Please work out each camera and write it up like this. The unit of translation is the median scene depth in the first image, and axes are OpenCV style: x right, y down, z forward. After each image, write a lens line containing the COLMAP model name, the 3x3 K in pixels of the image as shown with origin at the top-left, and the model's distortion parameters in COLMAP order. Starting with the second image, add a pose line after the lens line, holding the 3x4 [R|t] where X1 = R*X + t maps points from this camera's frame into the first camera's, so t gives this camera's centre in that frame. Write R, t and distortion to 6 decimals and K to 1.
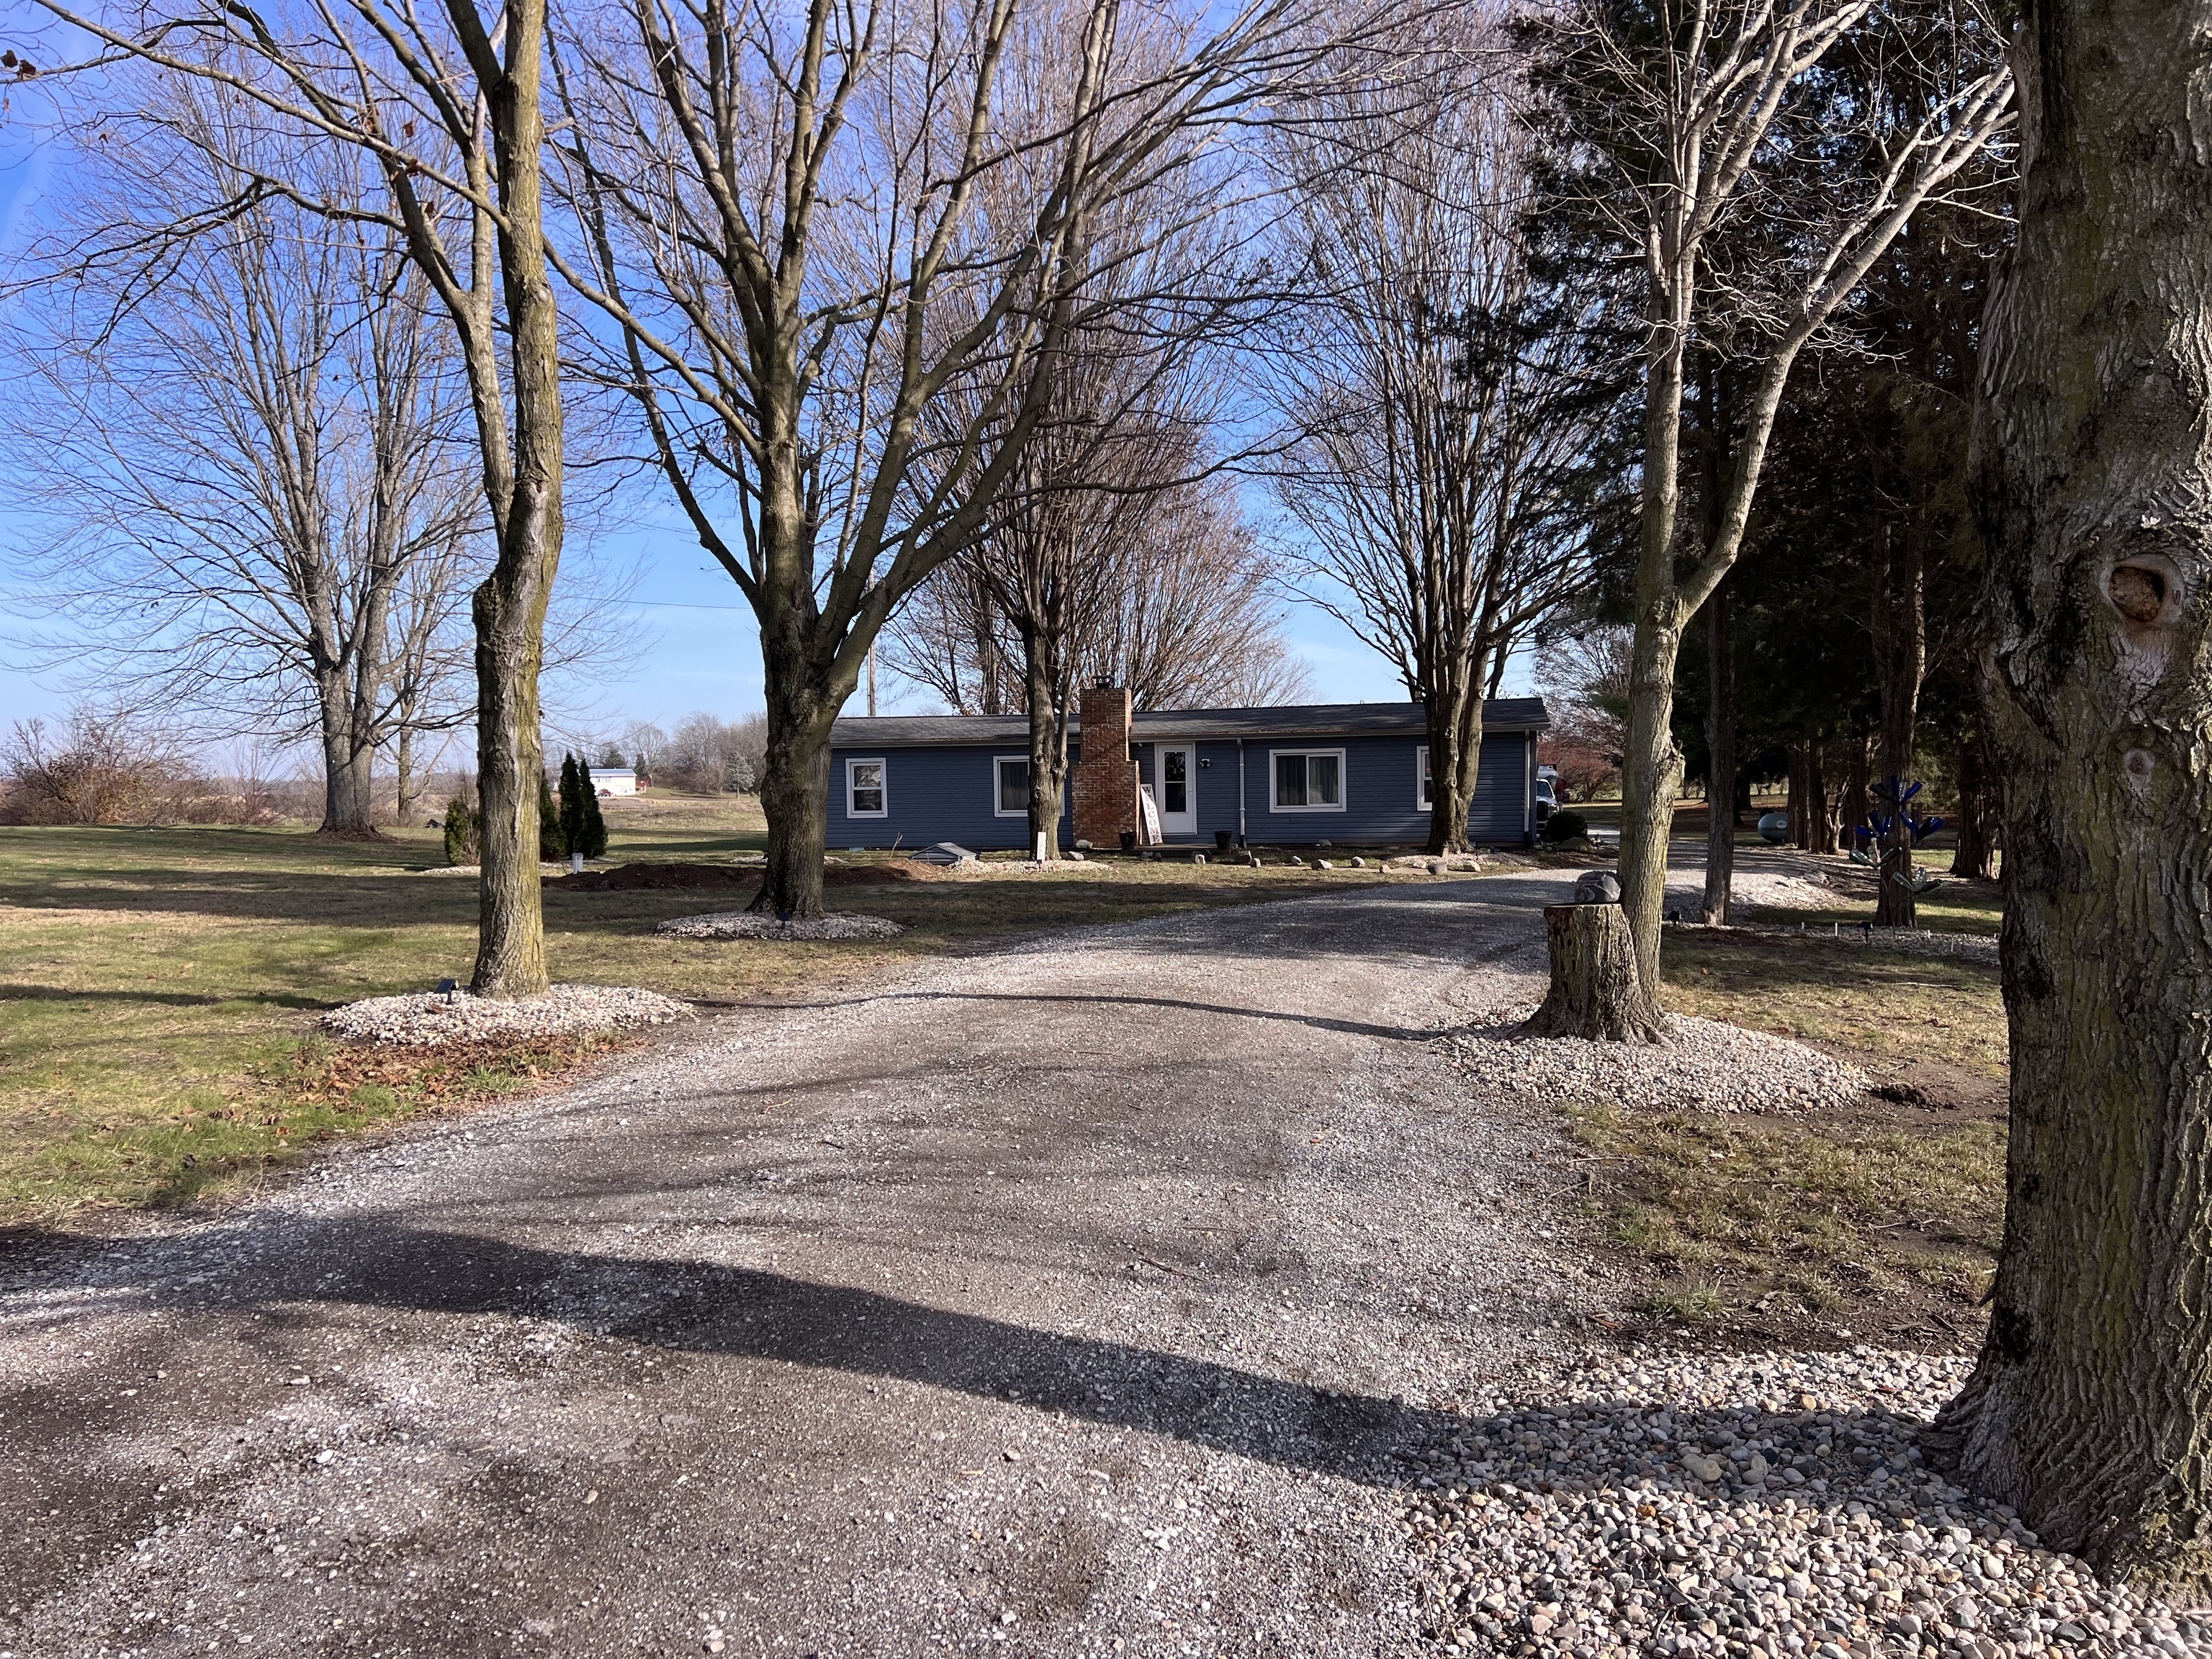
lens RADIAL K [[1661.7, 0, 1101.8], [0, 1661.7, 826.3], [0, 0, 1]] dist [0.040148, -0.007287]
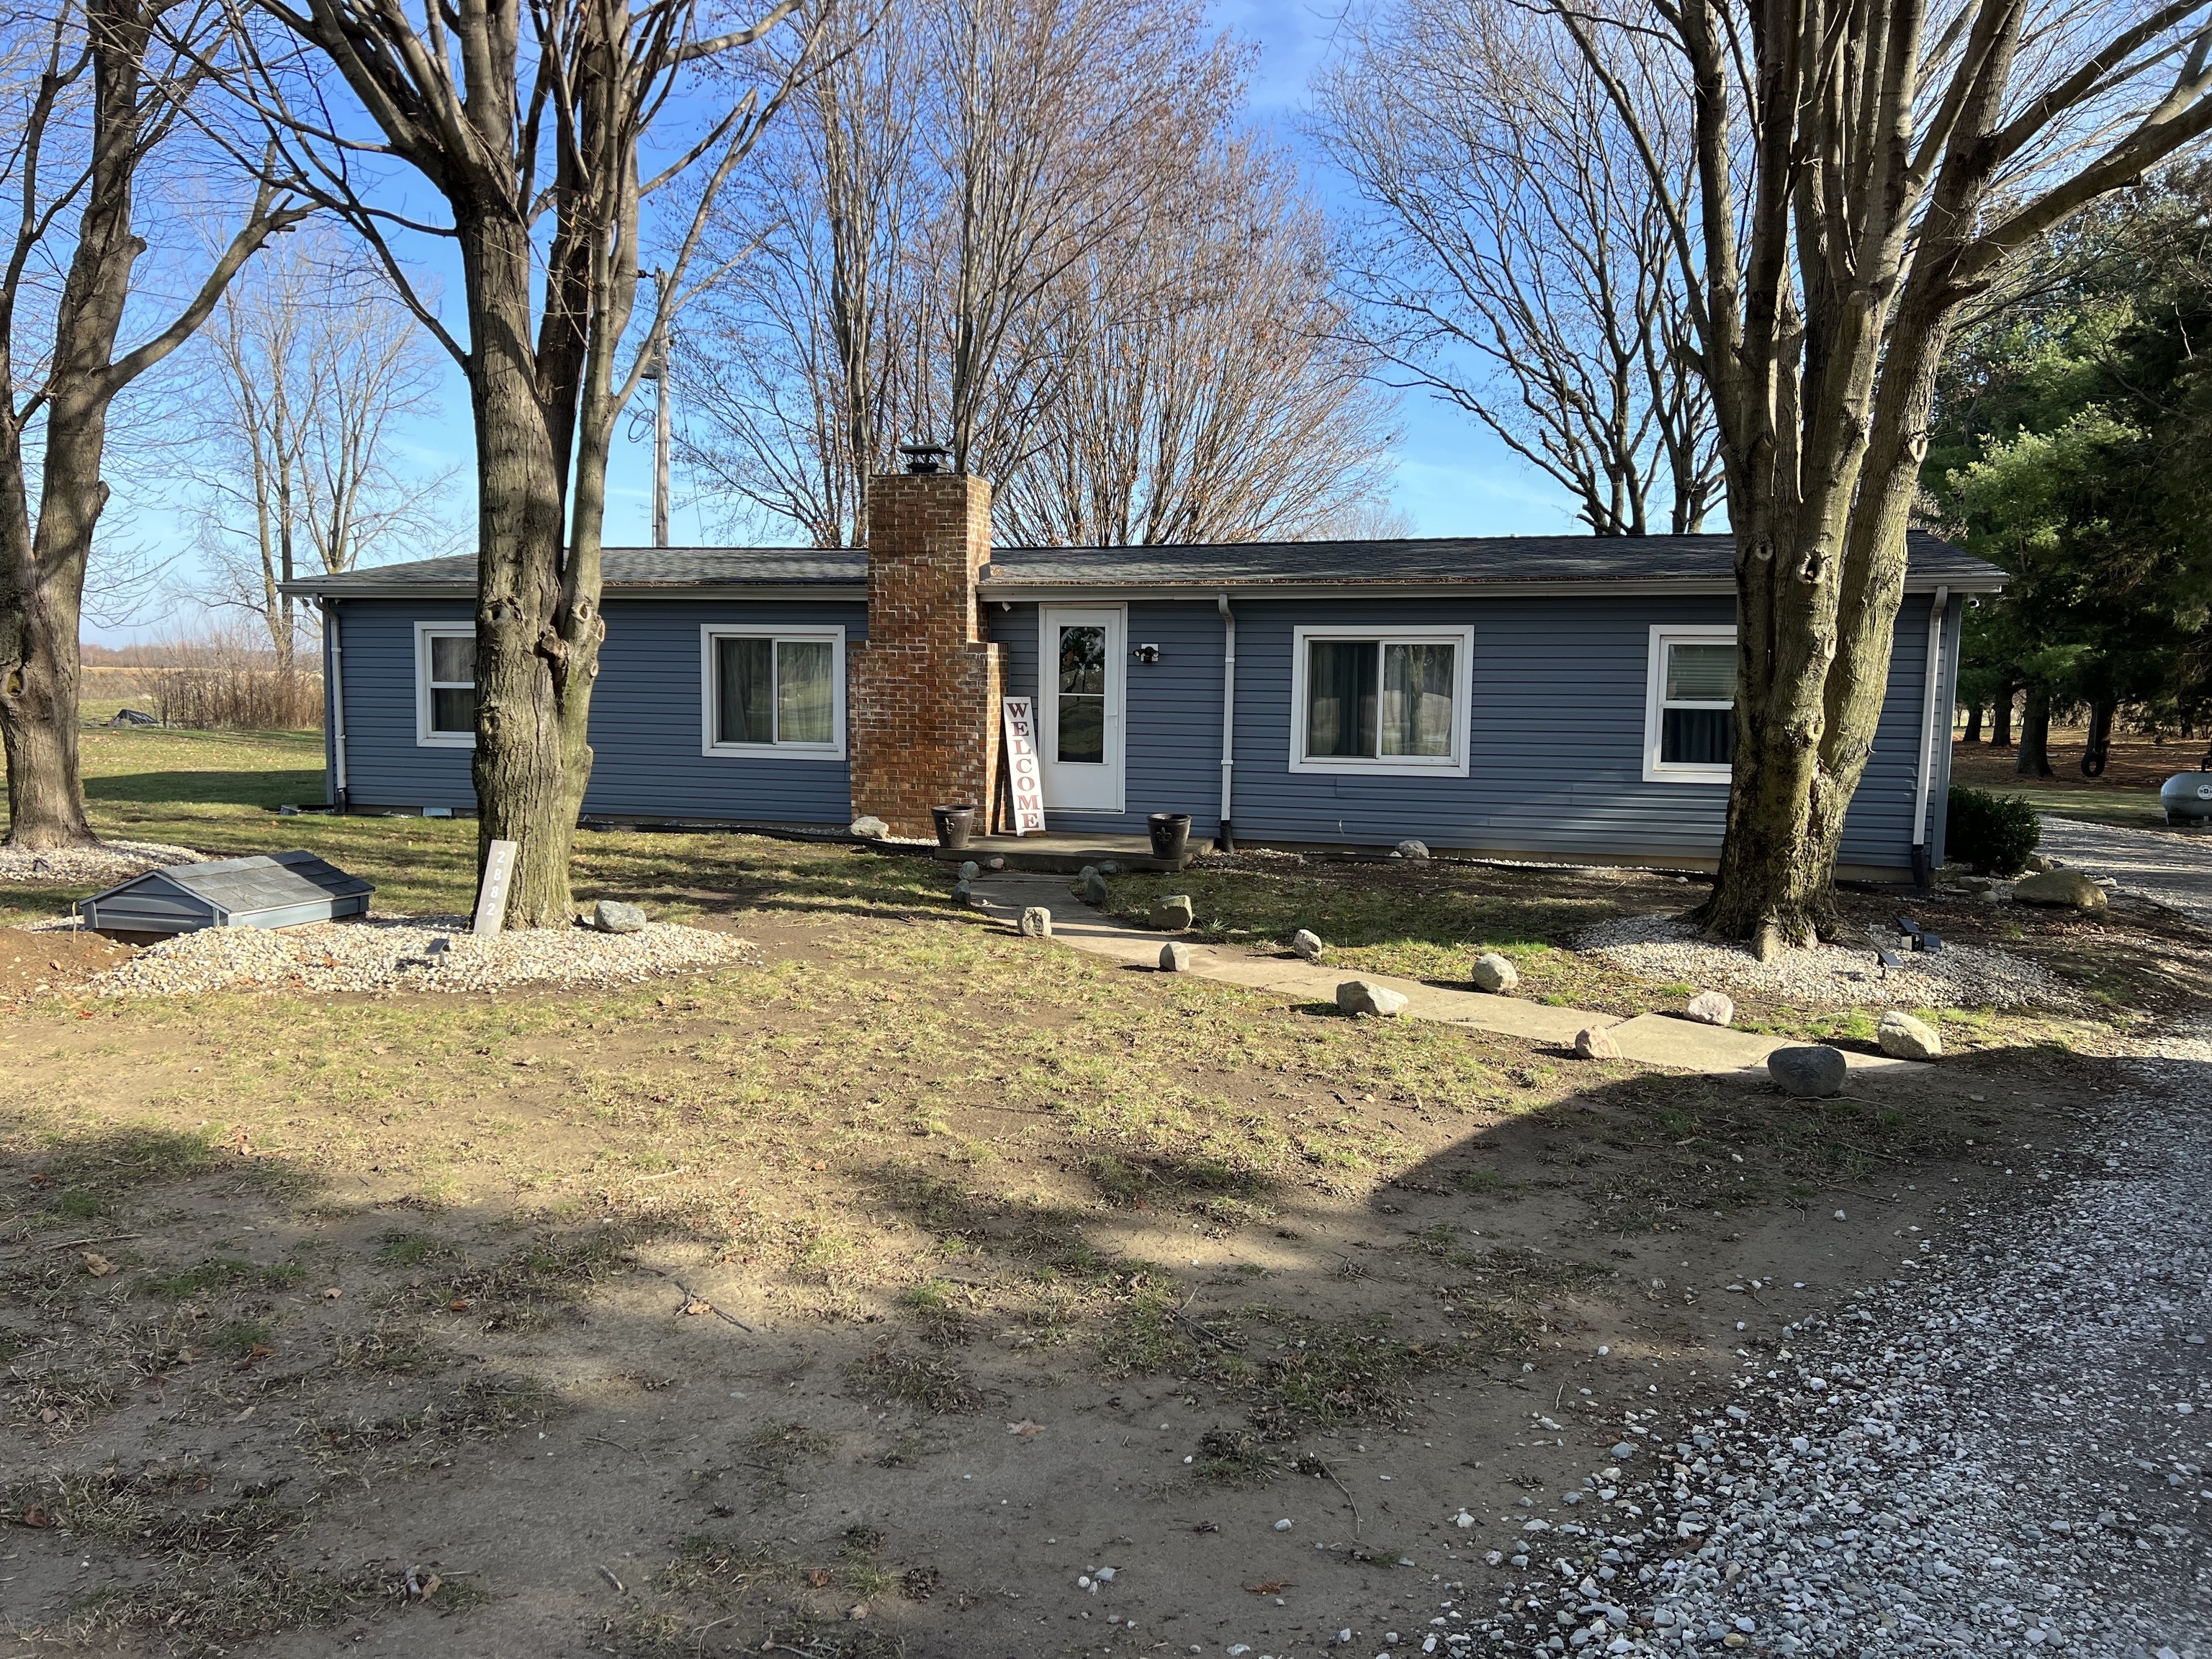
lens RADIAL K [[1661.7, 0, 1111.5], [0, 1661.7, 834.0], [0, 0, 1]] dist [0.040148, -0.007287]
pose [[0.997110, 0.036999, -0.066358, 0.083587], [-0.032727, 0.997391, 0.064339, -0.018383], [0.068566, -0.061981, 0.995719, 0.560860]]
